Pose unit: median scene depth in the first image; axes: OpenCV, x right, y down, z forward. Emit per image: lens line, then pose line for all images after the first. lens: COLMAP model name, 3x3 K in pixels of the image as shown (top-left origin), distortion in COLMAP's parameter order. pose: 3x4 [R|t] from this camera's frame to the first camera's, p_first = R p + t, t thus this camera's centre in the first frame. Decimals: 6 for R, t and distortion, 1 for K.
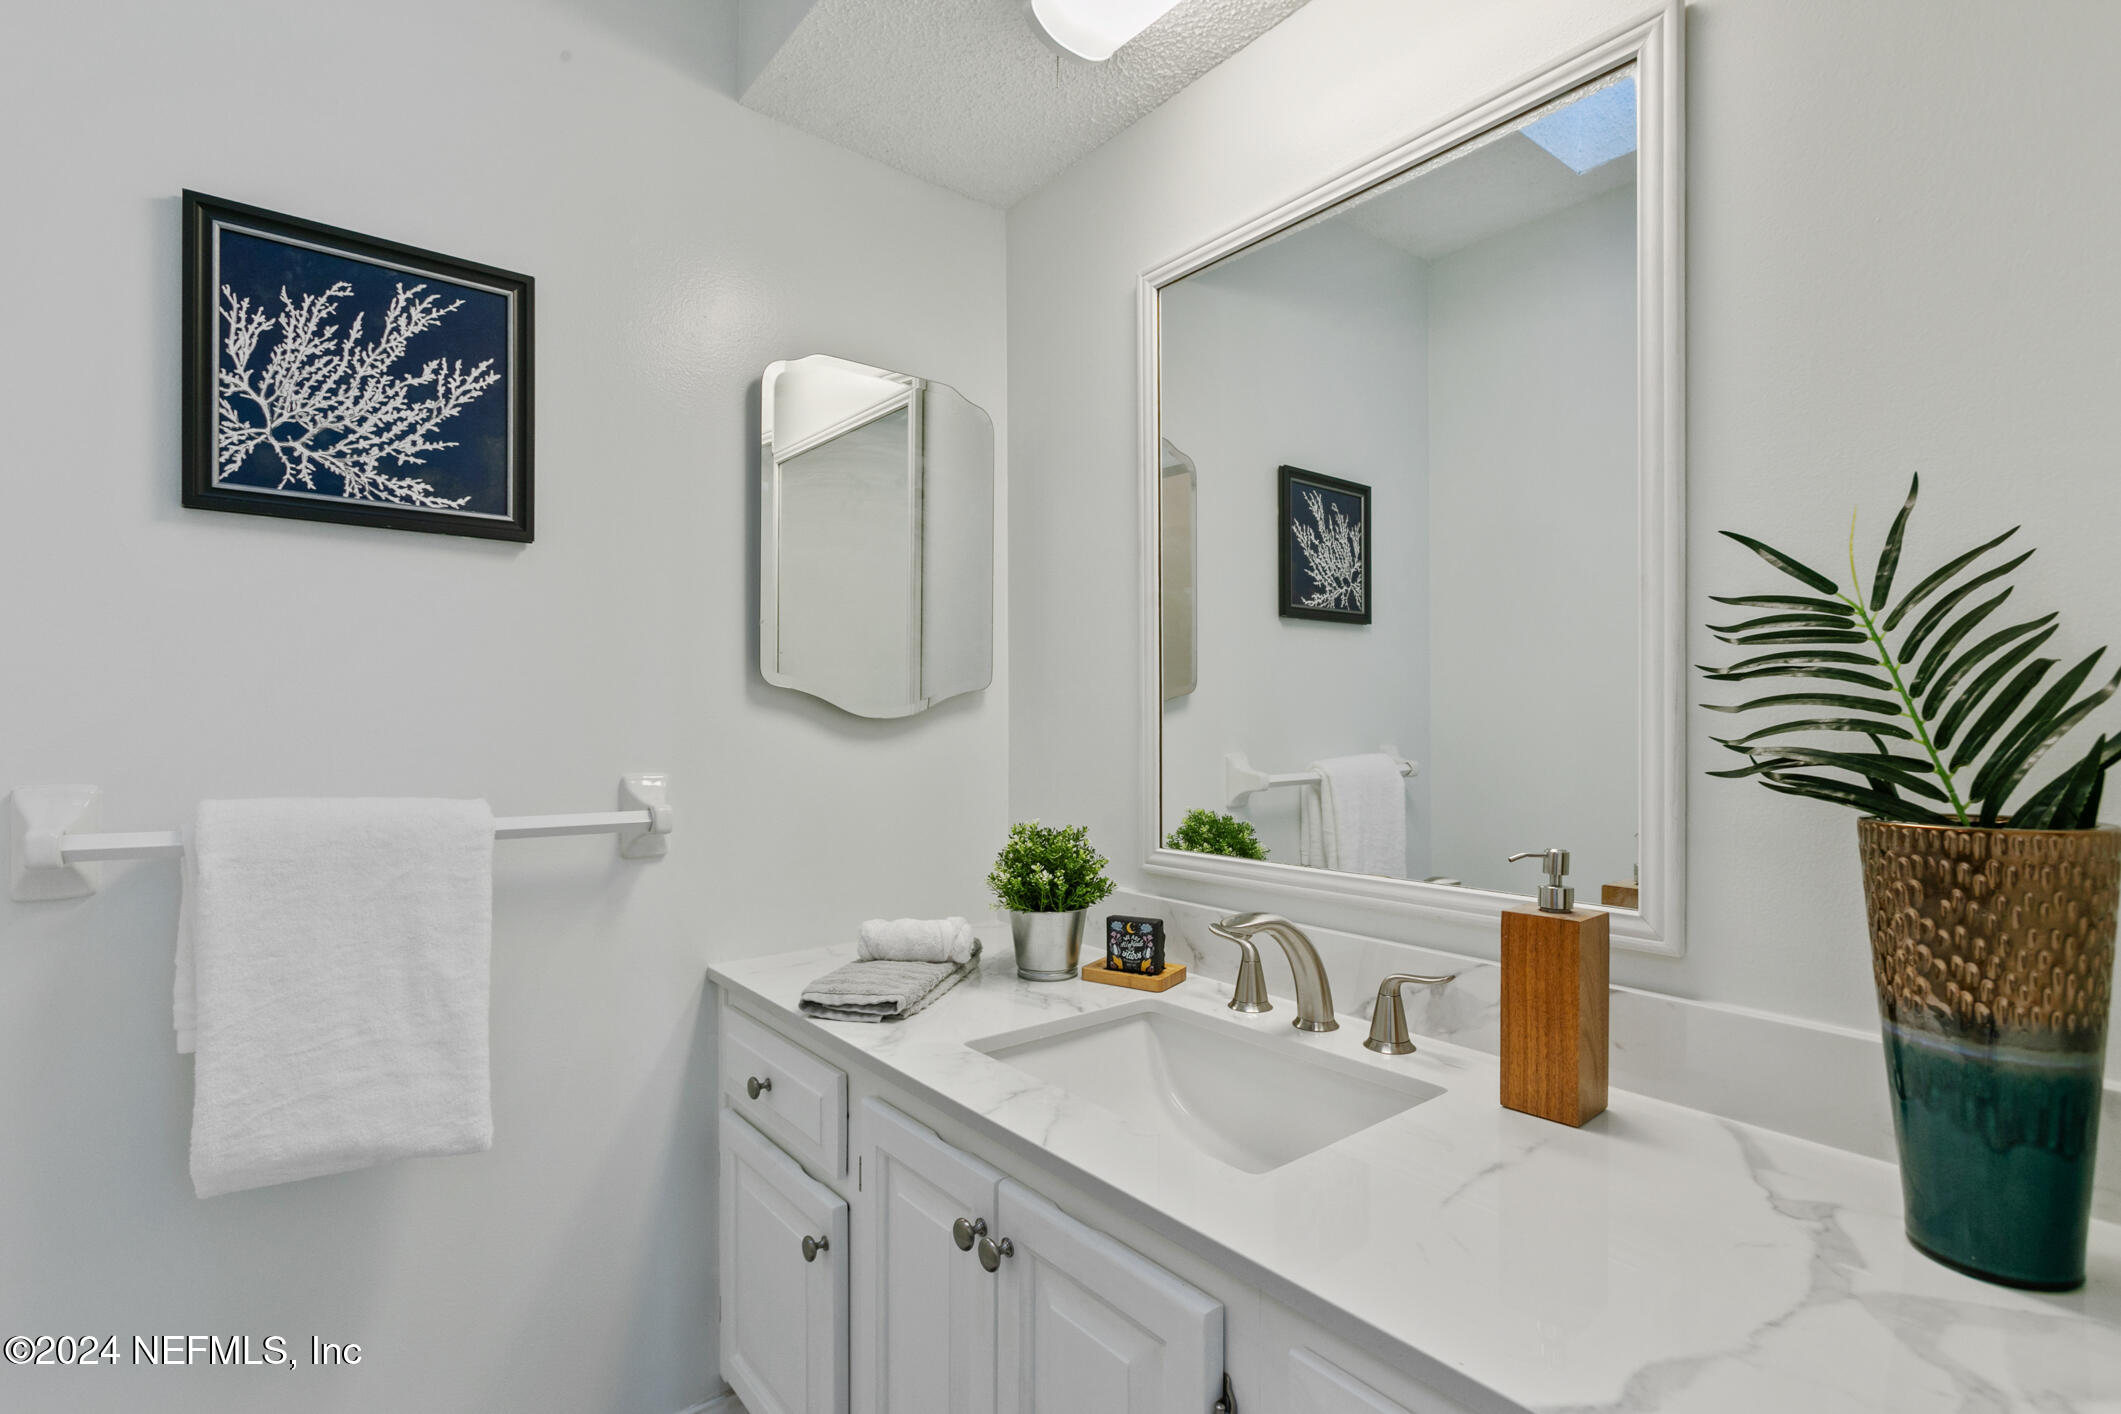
lens RADIAL K [[944.0, 0, 1059.3], [0, 944.0, 724.2], [0, 0, 1]] dist [0.000860, 0.000743]
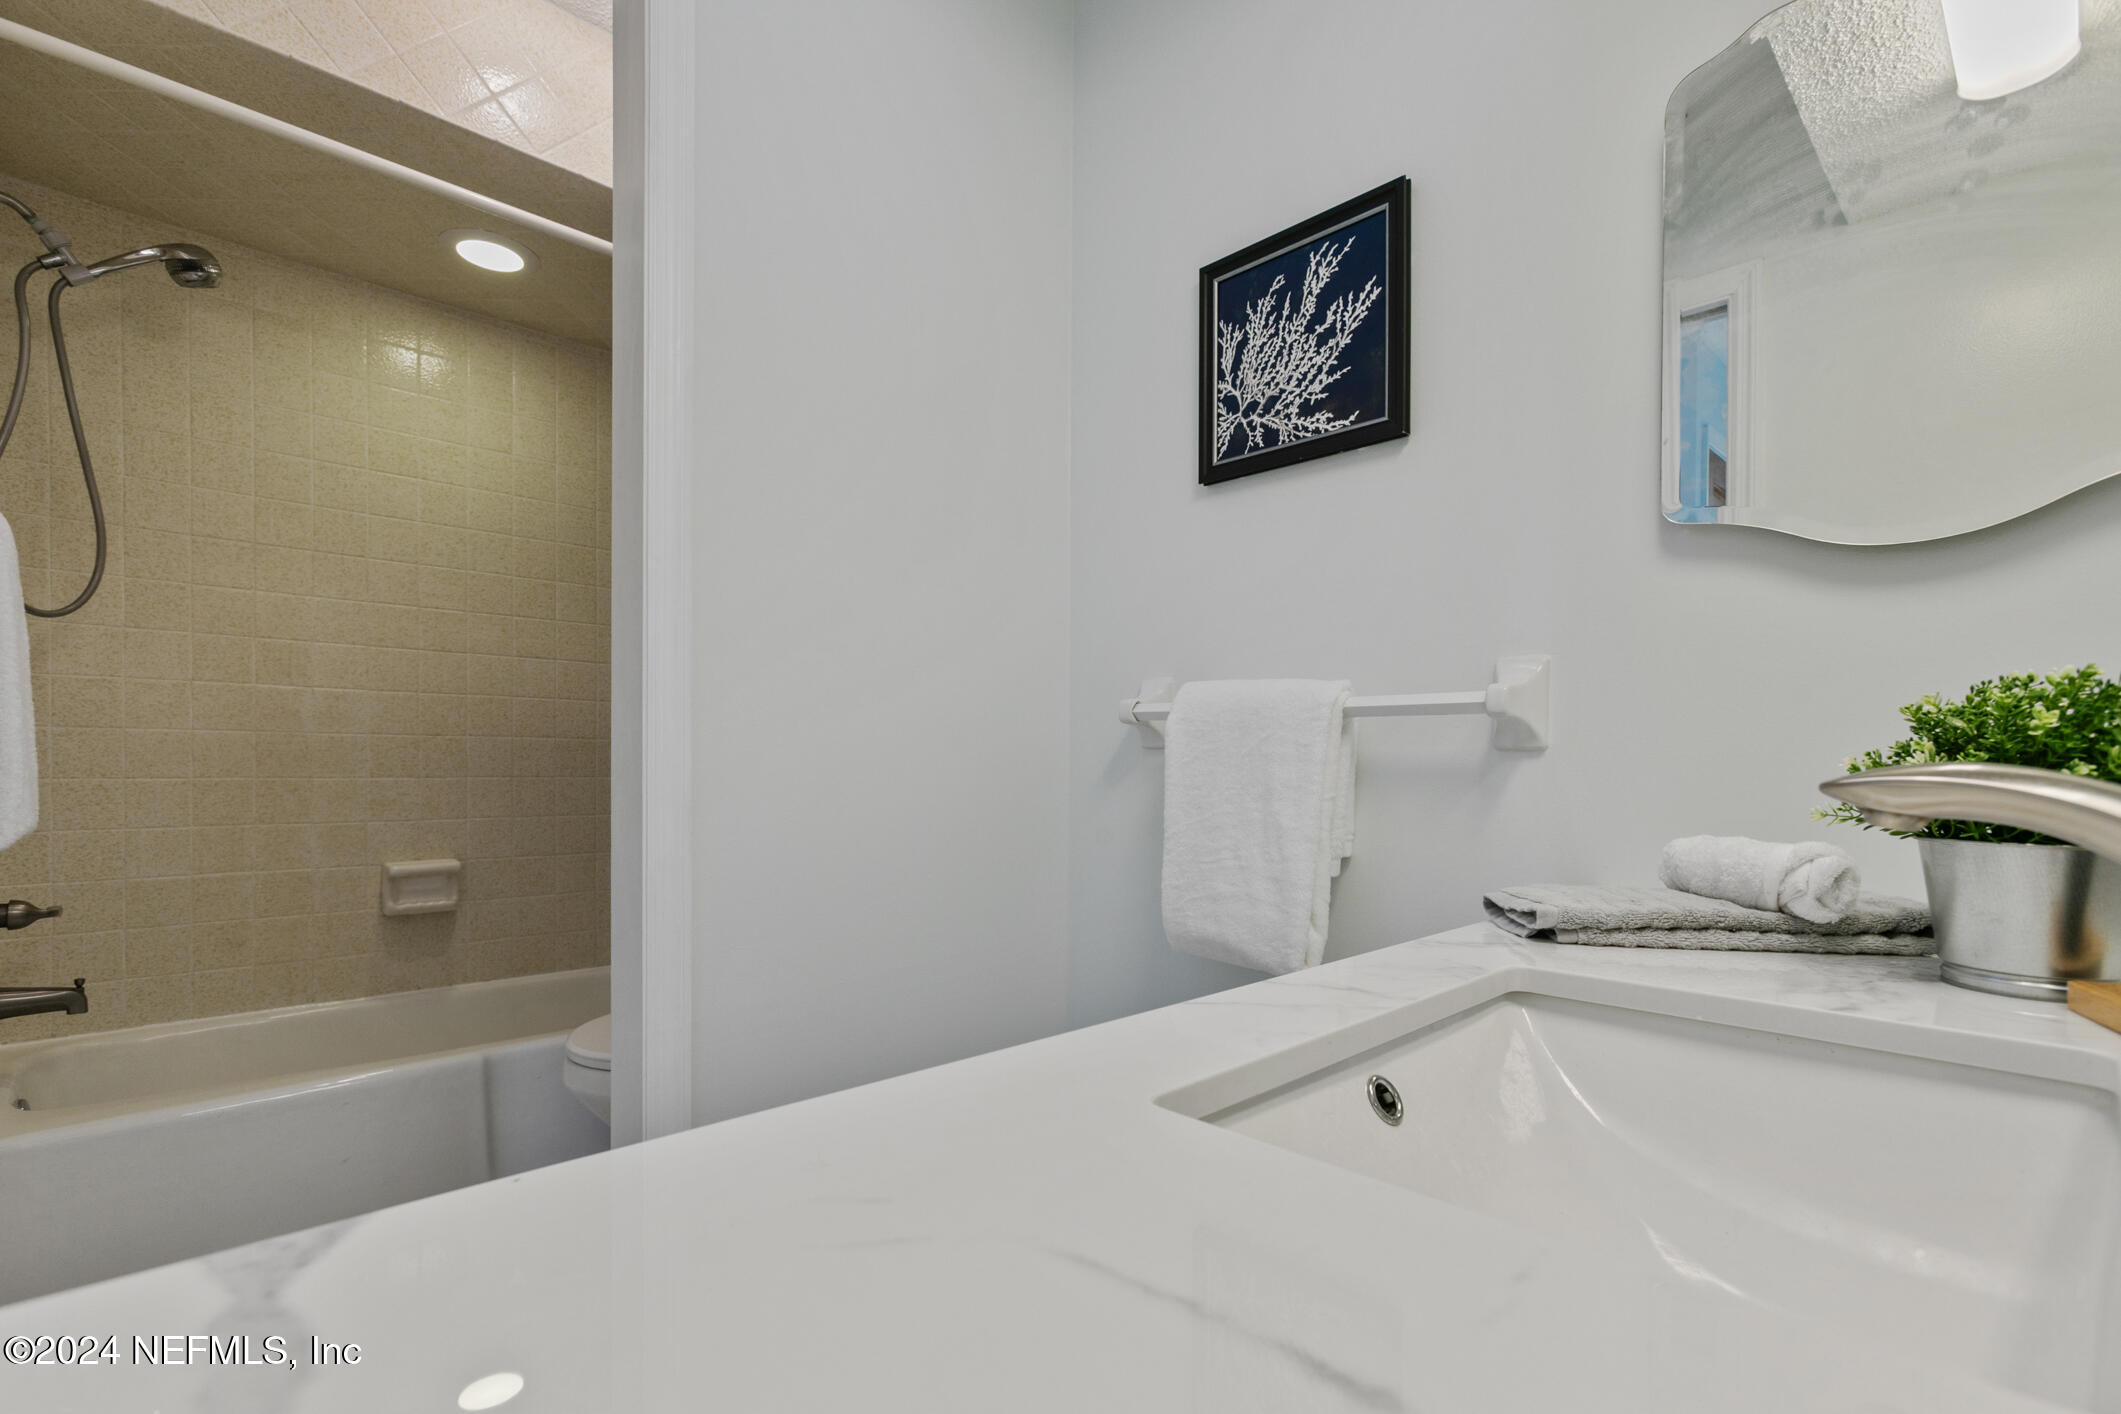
lens RADIAL K [[962.3, 0, 1063.8], [0, 962.3, 748.0], [0, 0, 1]] dist [0.000415, 0.000337]
pose [[0.128553, -0.012212, -0.991627, 0.469597], [0.003106, 0.999924, -0.011912, 0.175878], [0.991698, -0.001548, 0.128581, 0.548444]]
